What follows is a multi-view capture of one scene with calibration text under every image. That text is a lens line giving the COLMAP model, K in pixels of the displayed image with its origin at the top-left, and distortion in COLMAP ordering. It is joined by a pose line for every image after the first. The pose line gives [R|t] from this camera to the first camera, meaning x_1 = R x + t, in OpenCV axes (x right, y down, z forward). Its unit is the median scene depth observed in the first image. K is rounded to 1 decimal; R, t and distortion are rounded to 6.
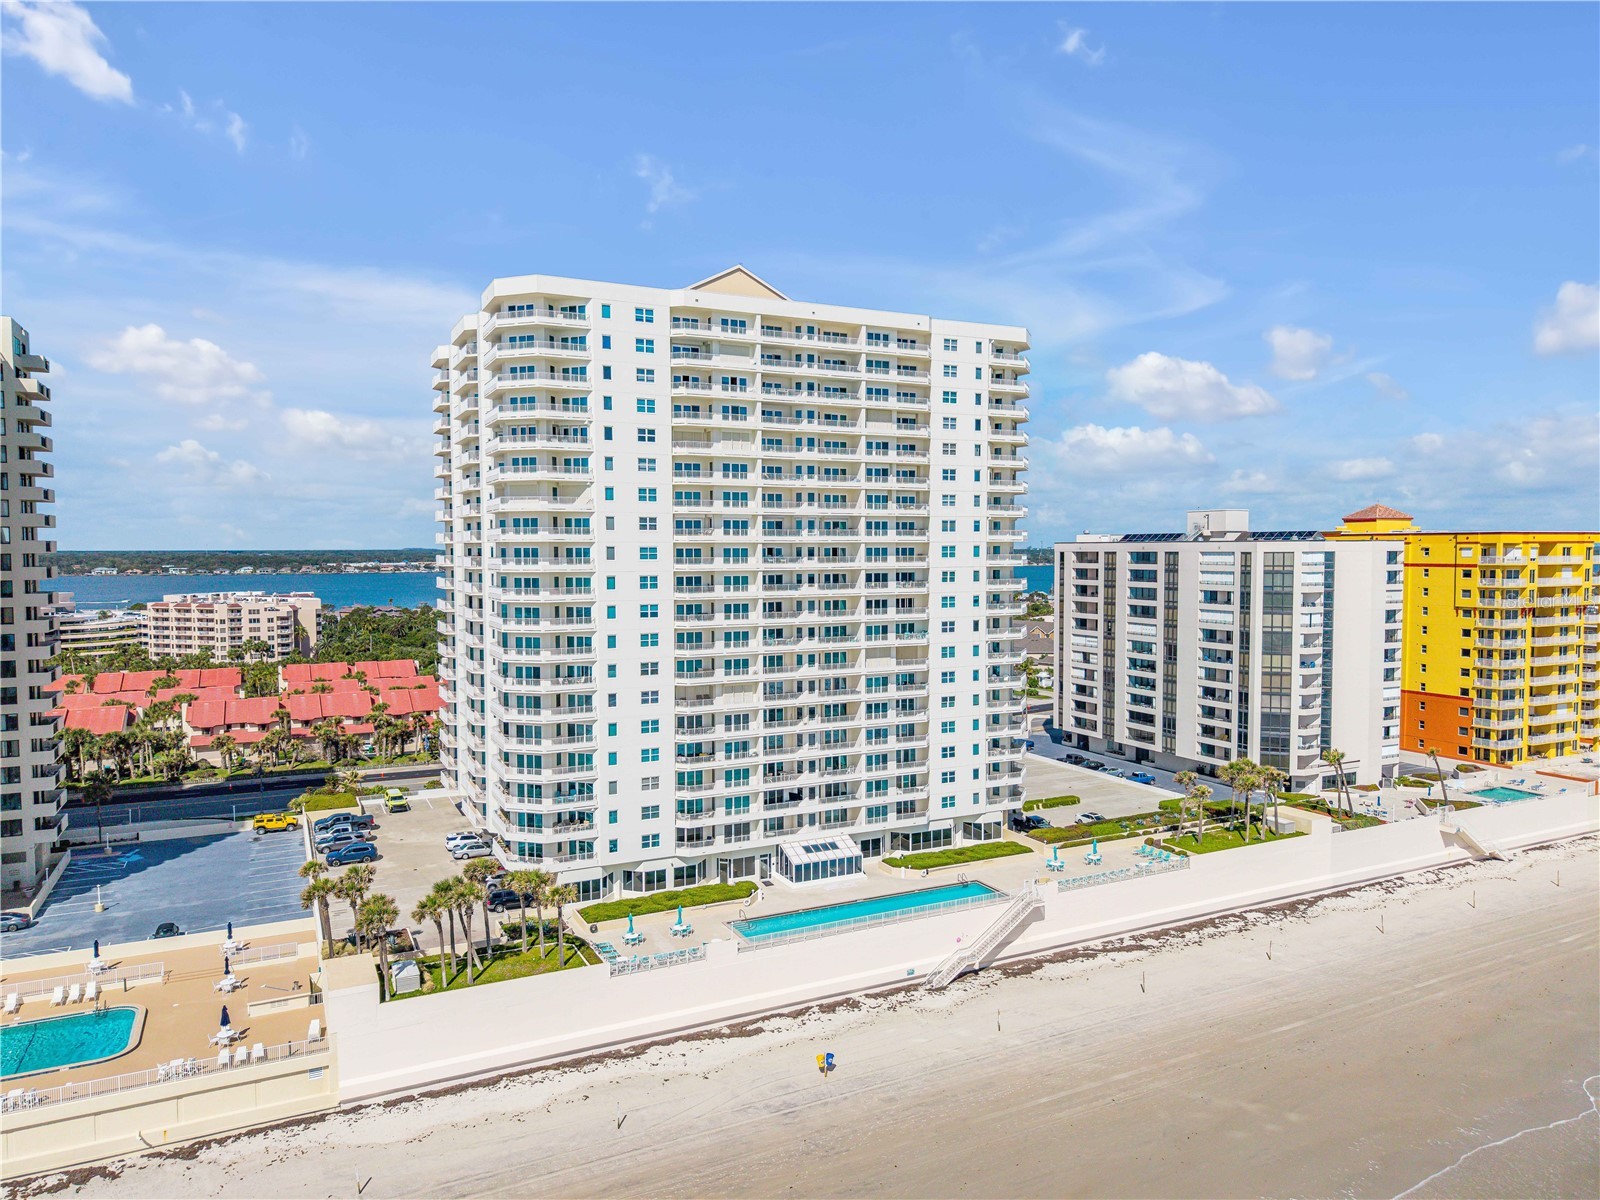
lens RADIAL K [[1075.0, 0, 802.9], [0, 1075.0, 604.0], [0, 0, 1]] dist [0.008565, -0.003016]
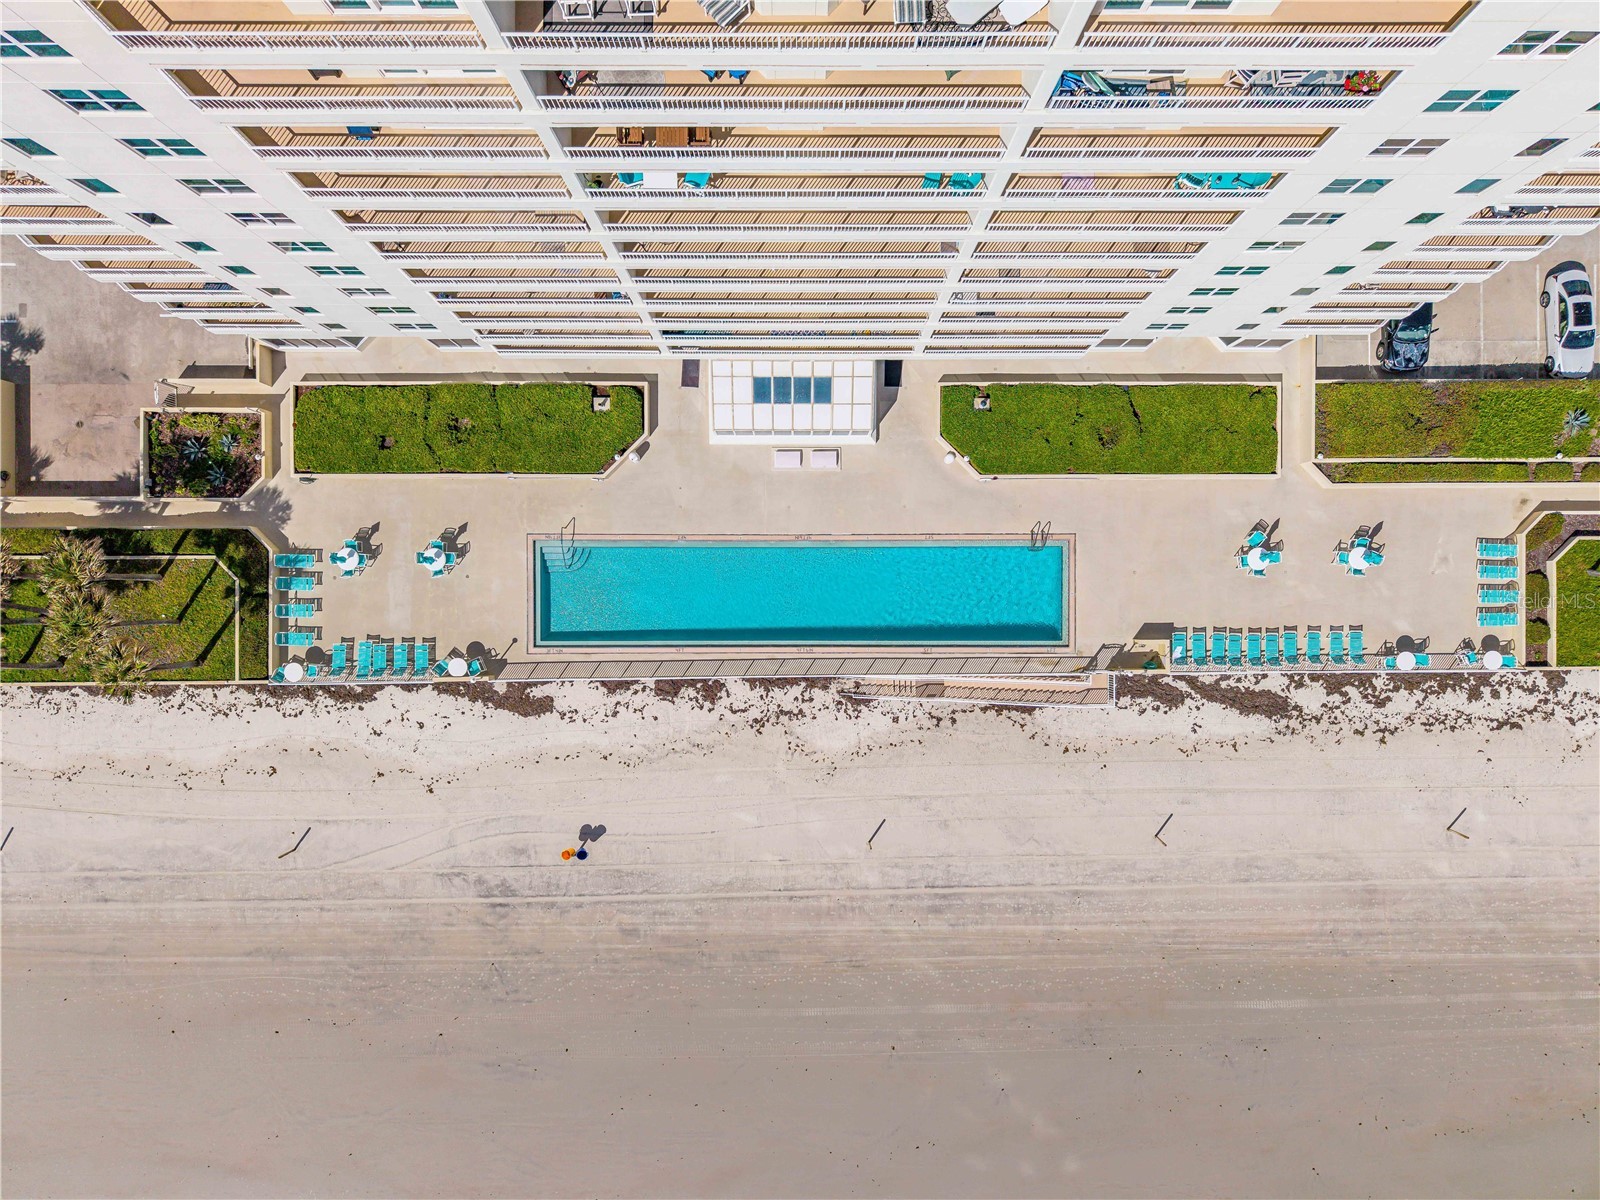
lens RADIAL K [[1083.5, 0, 800.0], [0, 1083.5, 600.0], [0, 0, 1]] dist [0.048180, -0.061678]
pose [[0.895711, 0.444605, 0.005310, 0.056312], [-0.027915, 0.044313, 0.998628, -0.241153], [0.443759, -0.894630, 0.052103, 0.864335]]
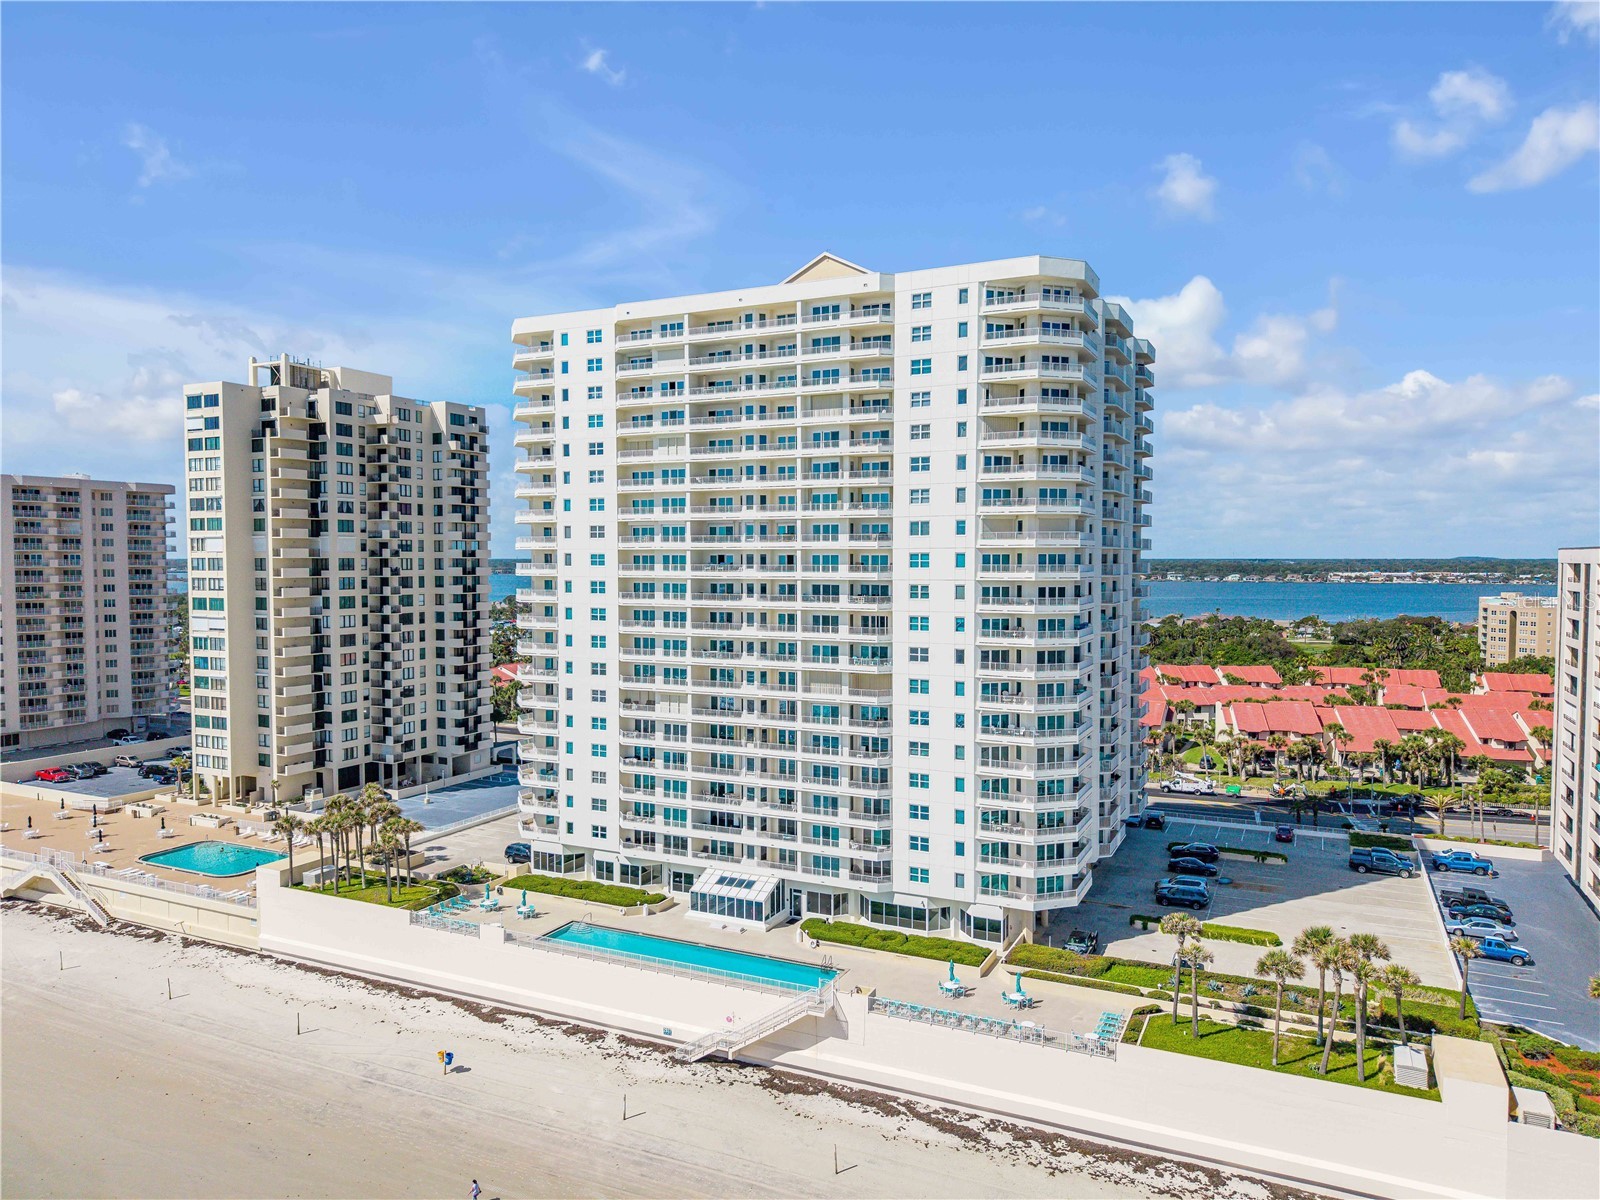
lens RADIAL K [[1078.0, 0, 800.6], [0, 1078.0, 605.6], [0, 0, 1]] dist [0.007292, 0.001086]
pose [[0.613976, 0.038700, -0.788375, 0.741319], [-0.043834, 0.998928, 0.014899, -0.024309], [0.788106, 0.025410, 0.615014, 0.456921]]
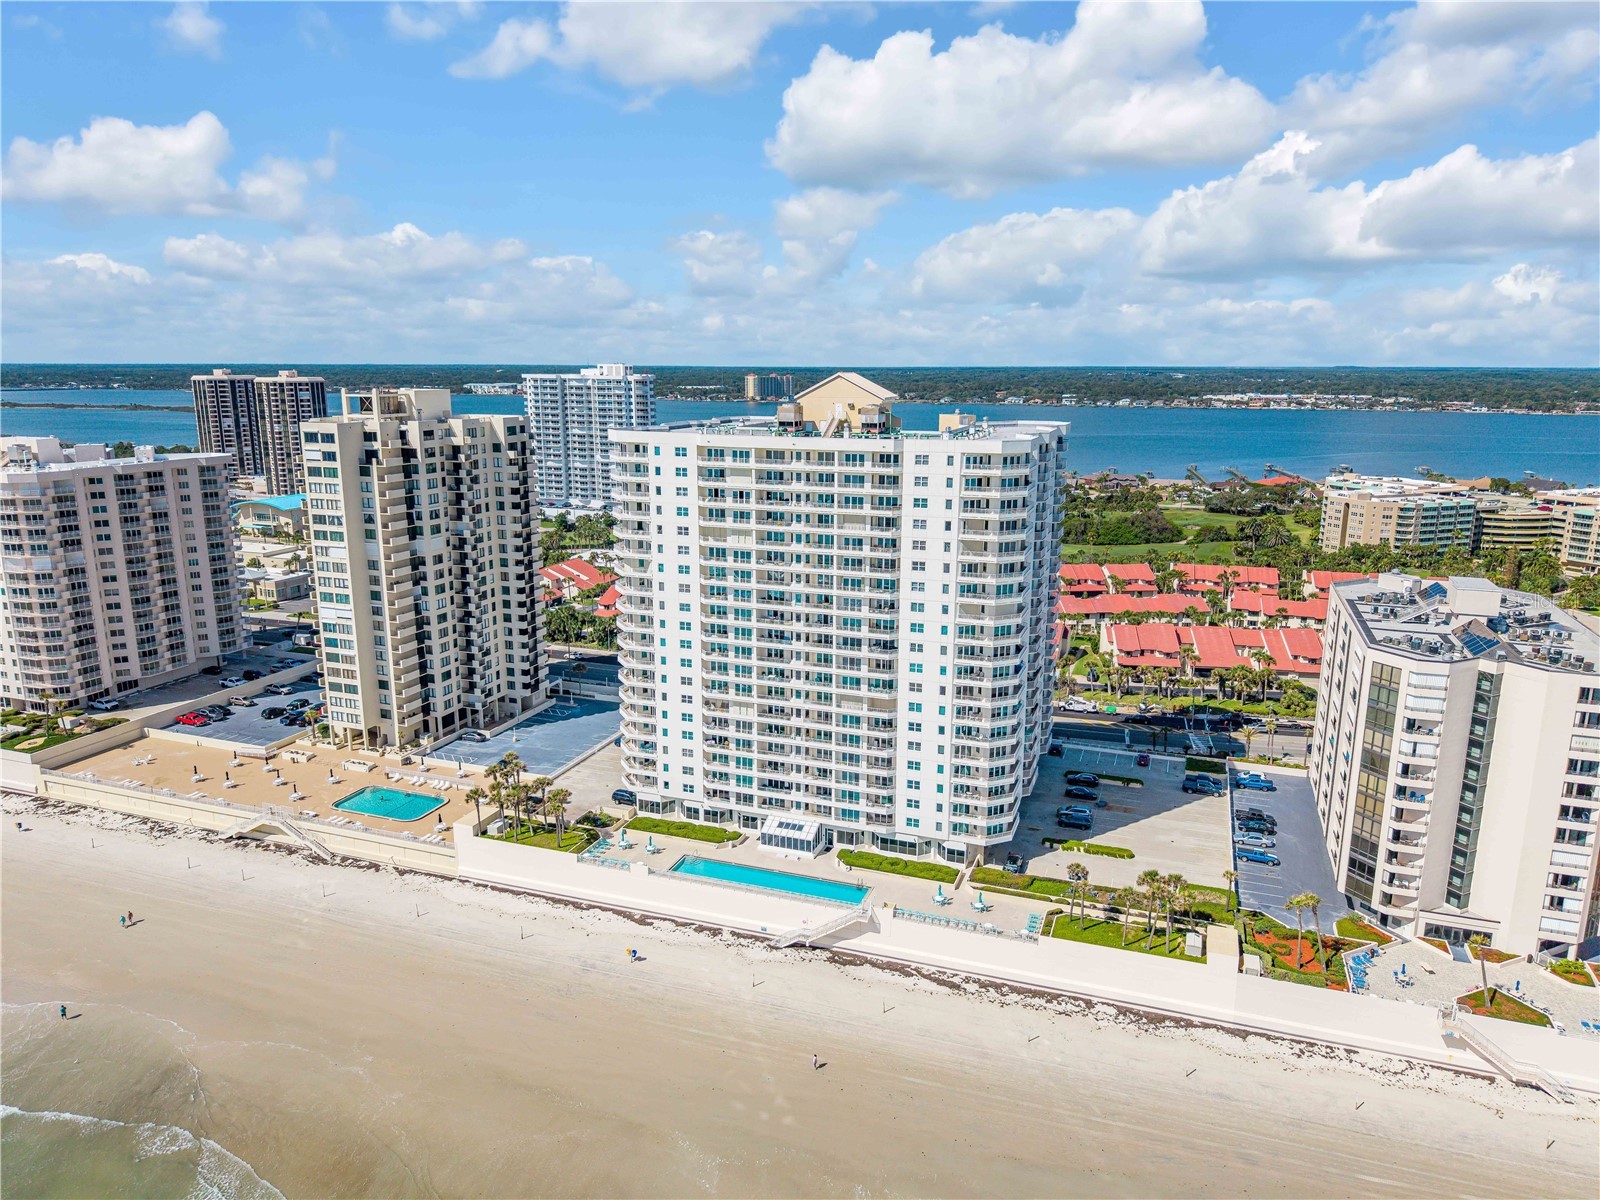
lens RADIAL K [[1076.2, 0, 802.0], [0, 1076.2, 603.9], [0, 0, 1]] dist [0.032543, -0.039814]
pose [[0.687055, 0.164441, -0.707753, 0.939427], [-0.043260, 0.981584, 0.186069, -0.308694], [0.725317, -0.097222, 0.681516, 0.081275]]
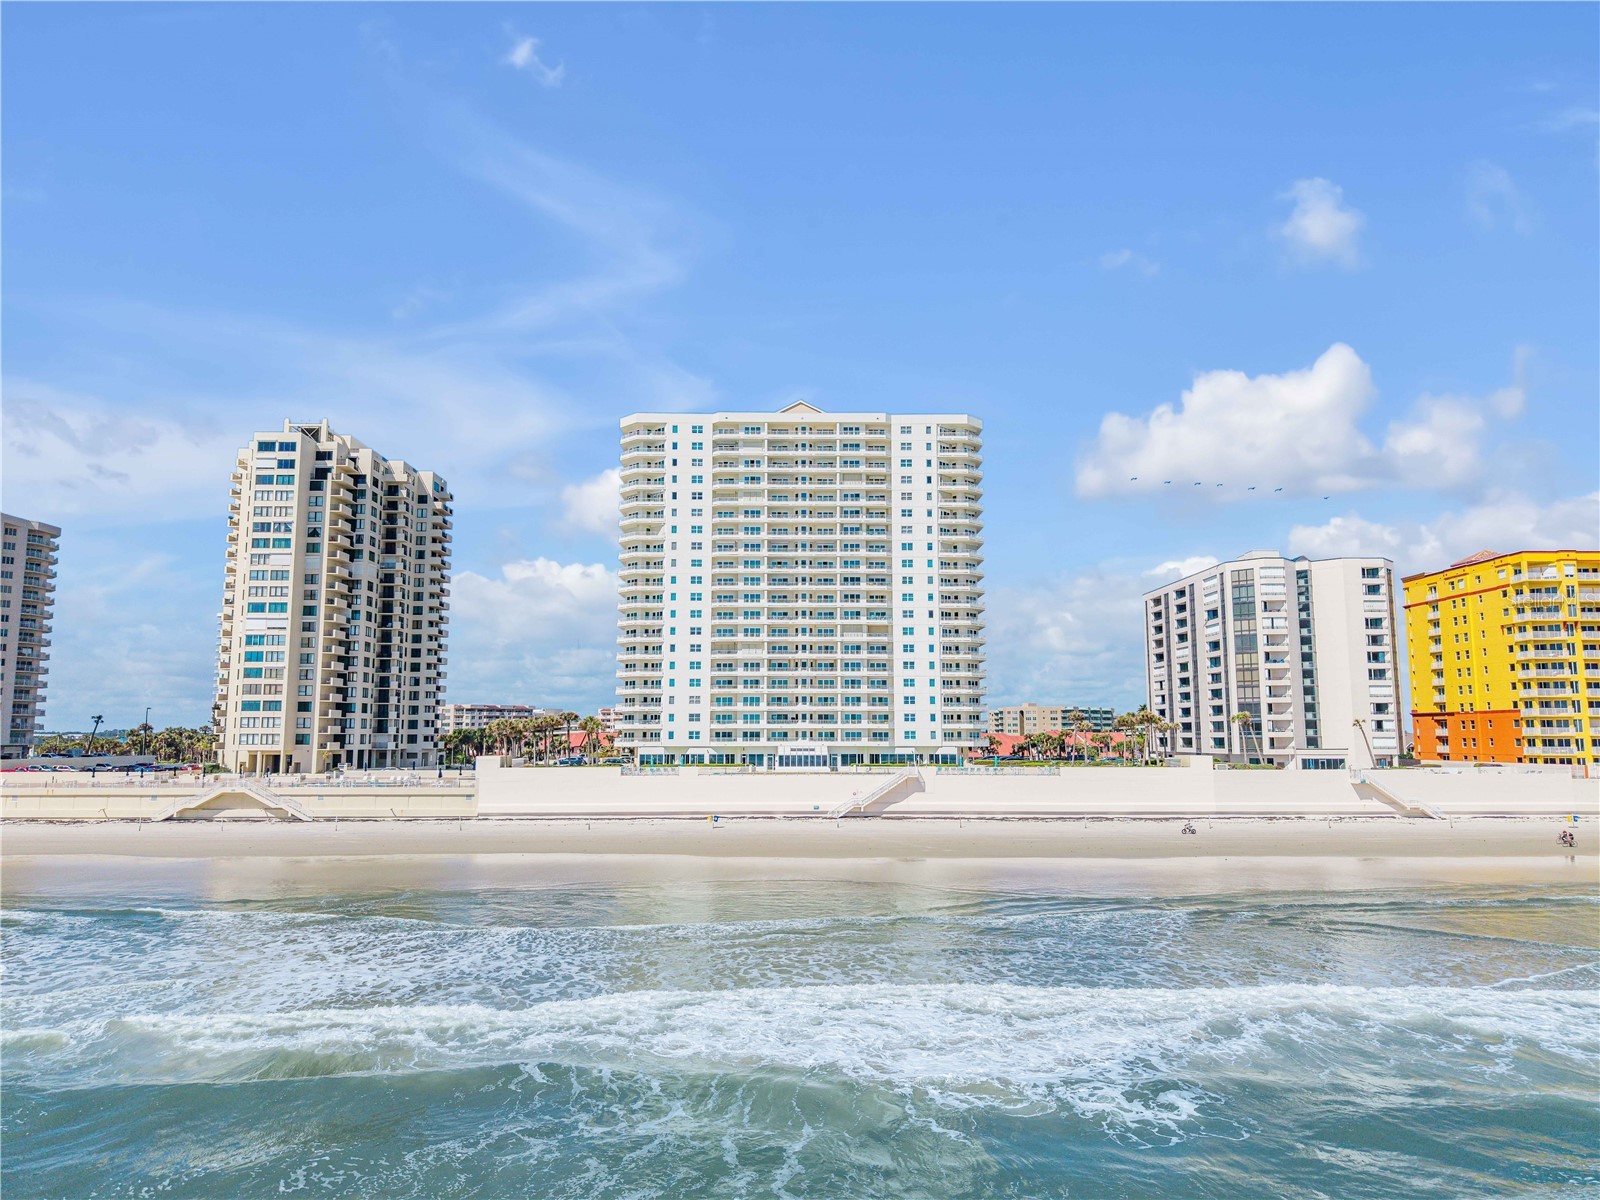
lens RADIAL K [[1083.5, 0, 800.0], [0, 1083.5, 600.0], [0, 0, 1]] dist [0.048180, -0.061678]
pose [[0.902049, -0.051378, -0.428564, 0.668171], [-0.025194, 0.984931, -0.171105, 0.272125], [0.430897, 0.165142, 0.887162, -0.403700]]
